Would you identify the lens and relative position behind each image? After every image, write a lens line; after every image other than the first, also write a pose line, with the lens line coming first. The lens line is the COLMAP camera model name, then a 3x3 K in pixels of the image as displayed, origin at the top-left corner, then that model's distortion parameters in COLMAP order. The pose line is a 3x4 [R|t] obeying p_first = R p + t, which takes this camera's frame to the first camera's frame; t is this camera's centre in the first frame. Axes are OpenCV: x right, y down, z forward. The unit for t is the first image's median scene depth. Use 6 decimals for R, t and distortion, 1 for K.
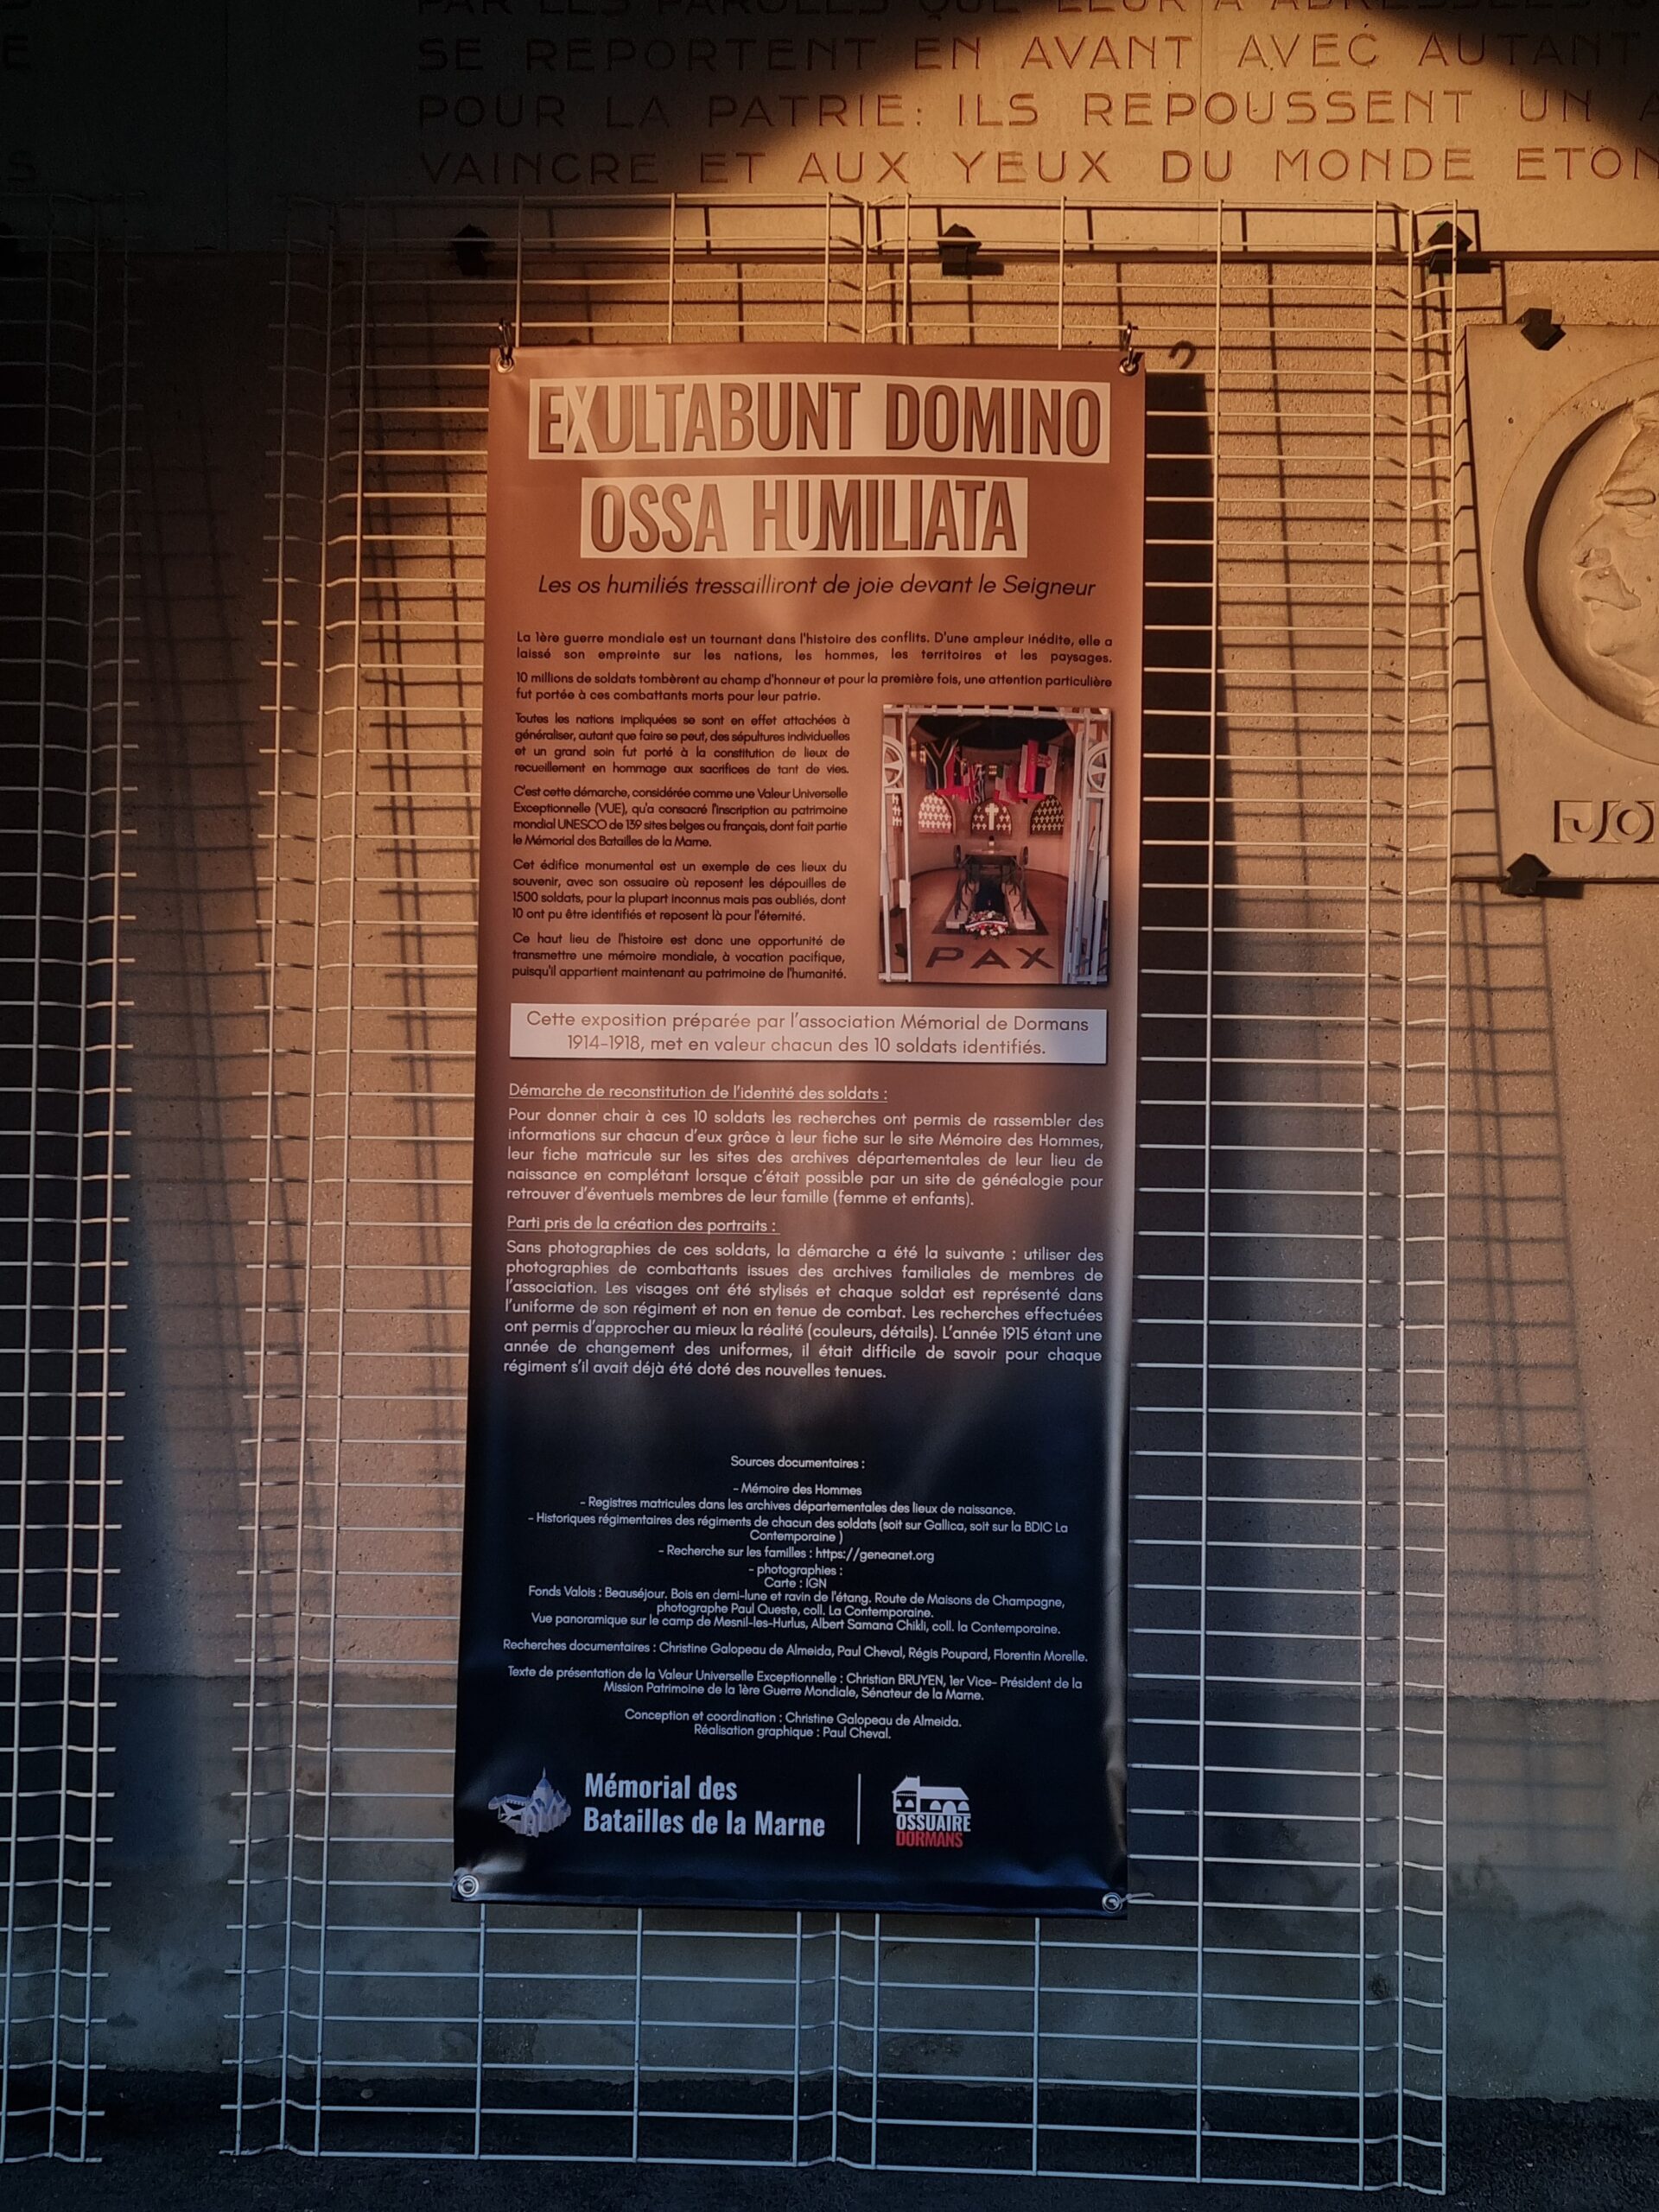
lens RADIAL K [[3200.9, 0, 839.1], [0, 3200.9, 1116.1], [0, 0, 1]] dist [0.079710, 0.000000]
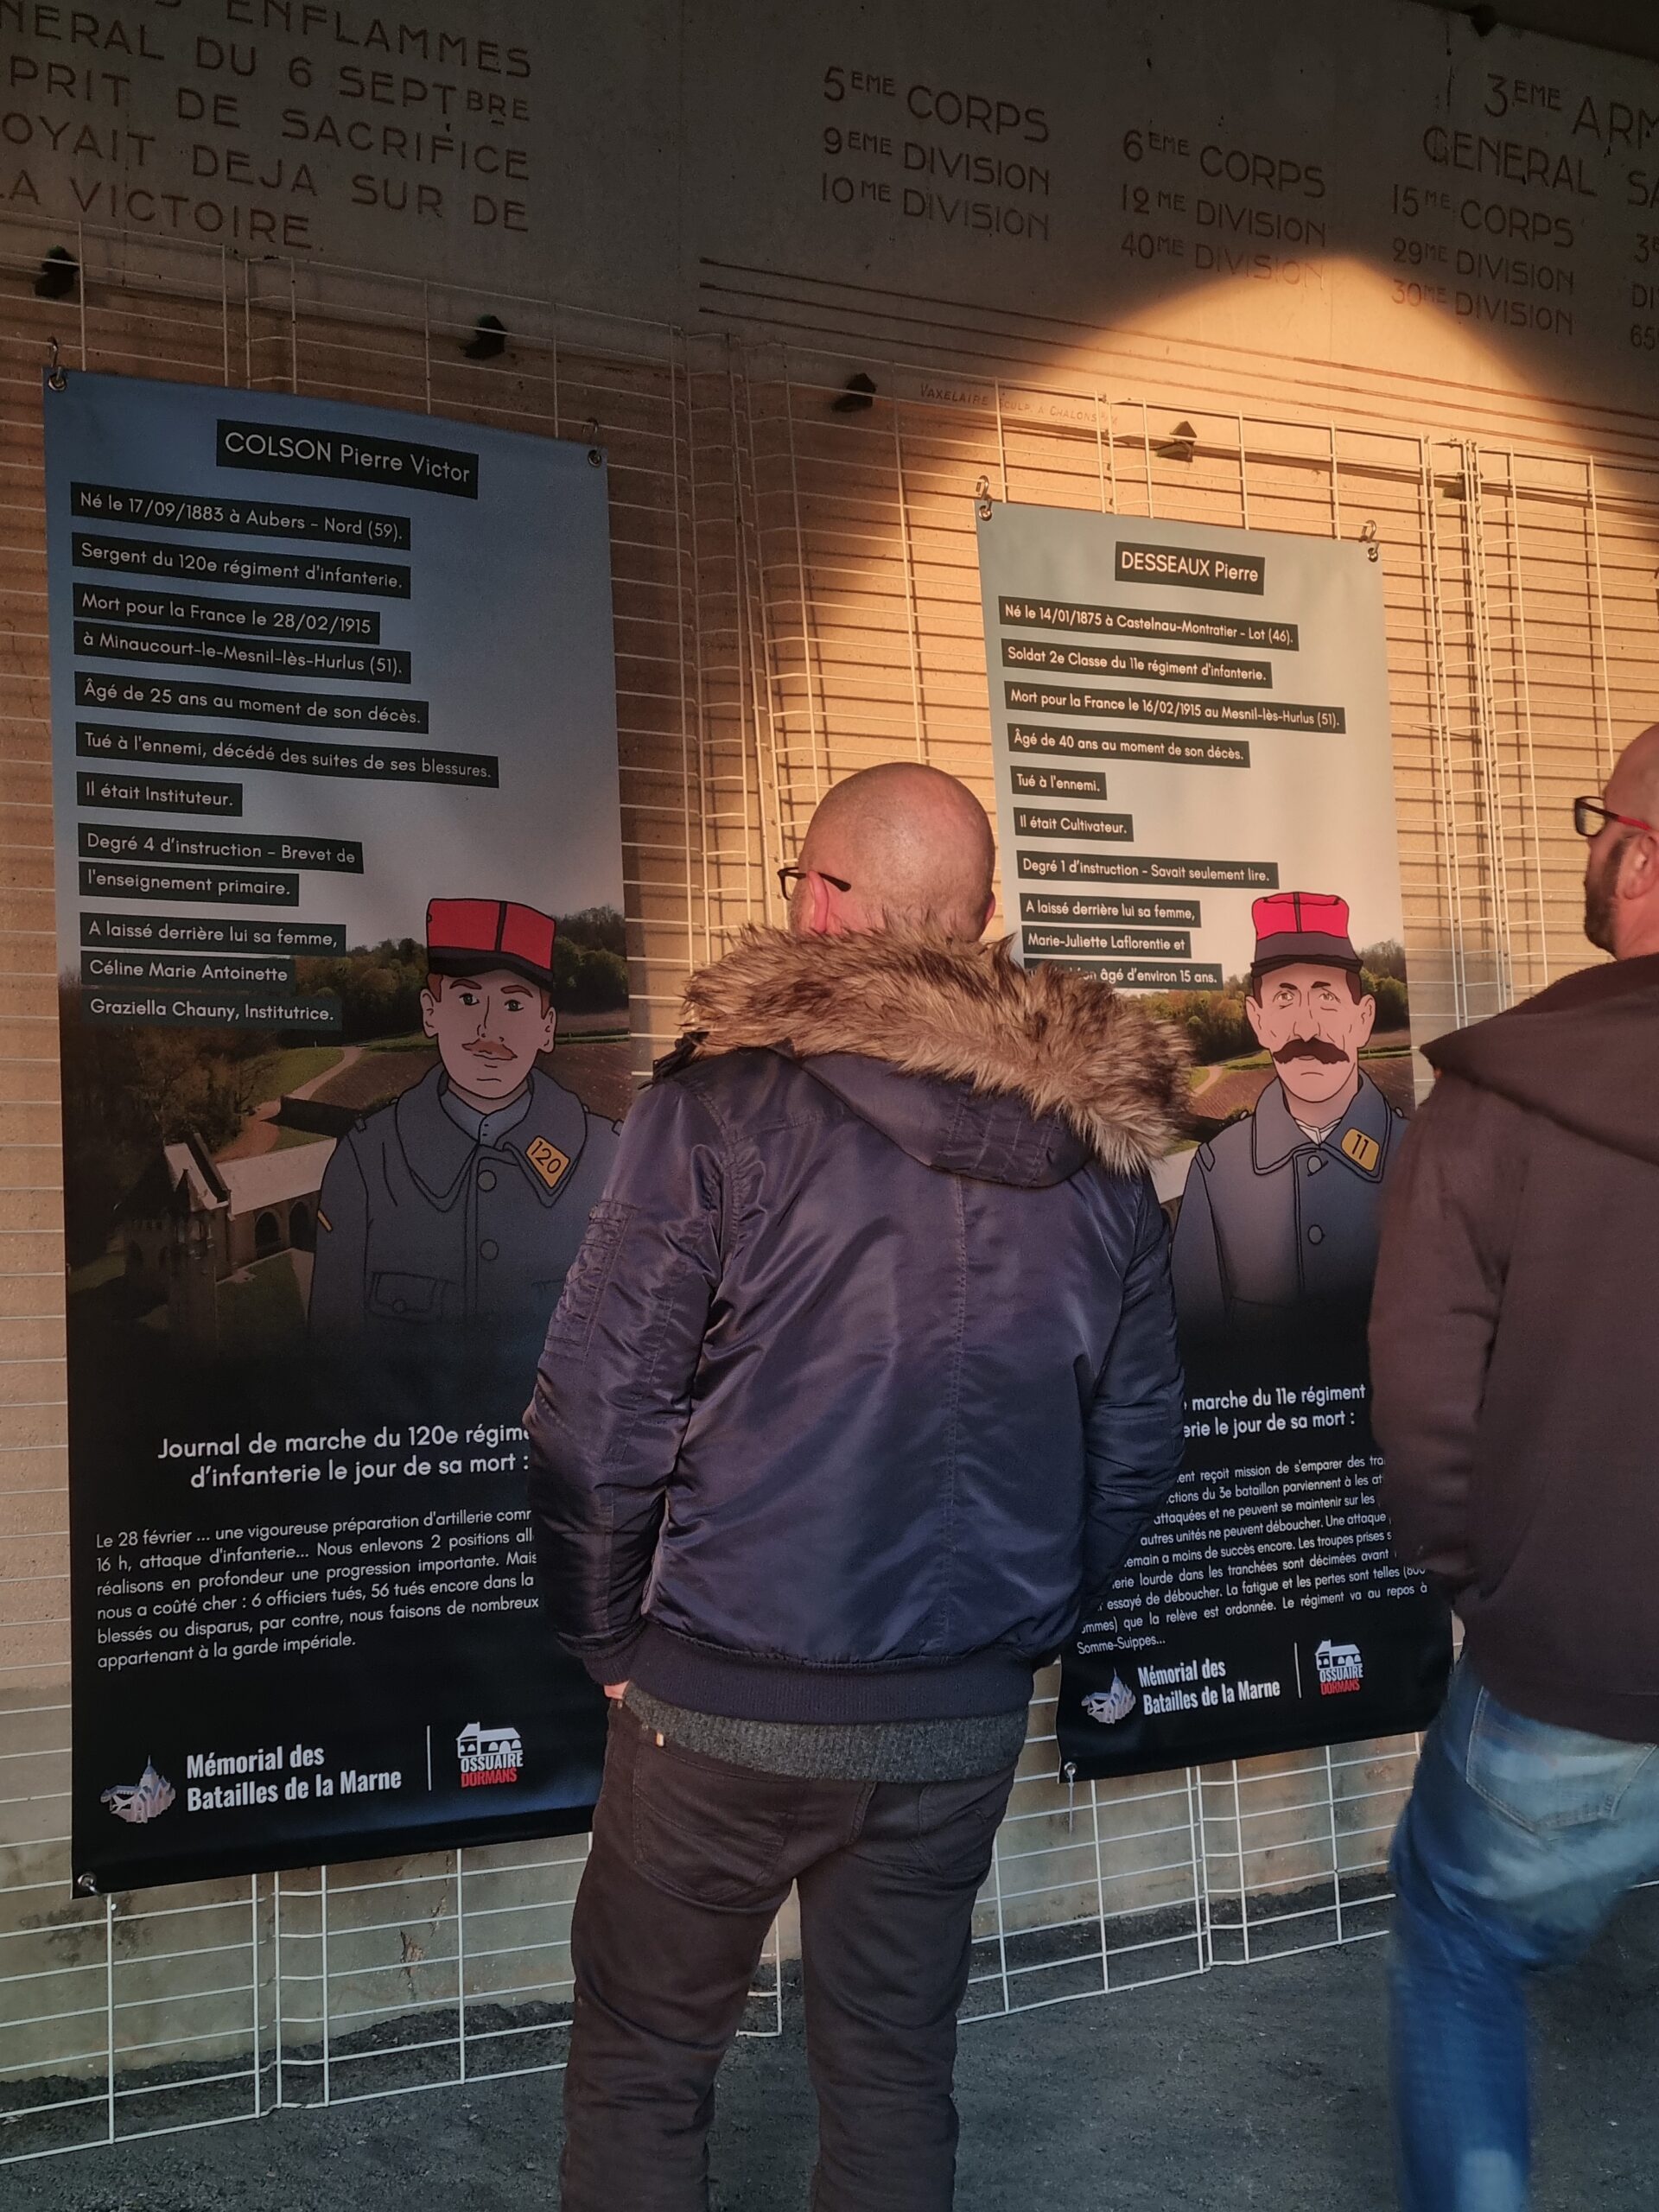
lens RADIAL K [[3200.9, 0, 836.5], [0, 3200.9, 1106.9], [0, 0, 1]] dist [0.079710, 0.000000]
pose [[0.829106, -0.003240, 0.559083, -0.488615], [0.000907, 0.999990, 0.004449, -0.010428], [-0.559091, -0.003182, 0.829100, 0.017289]]
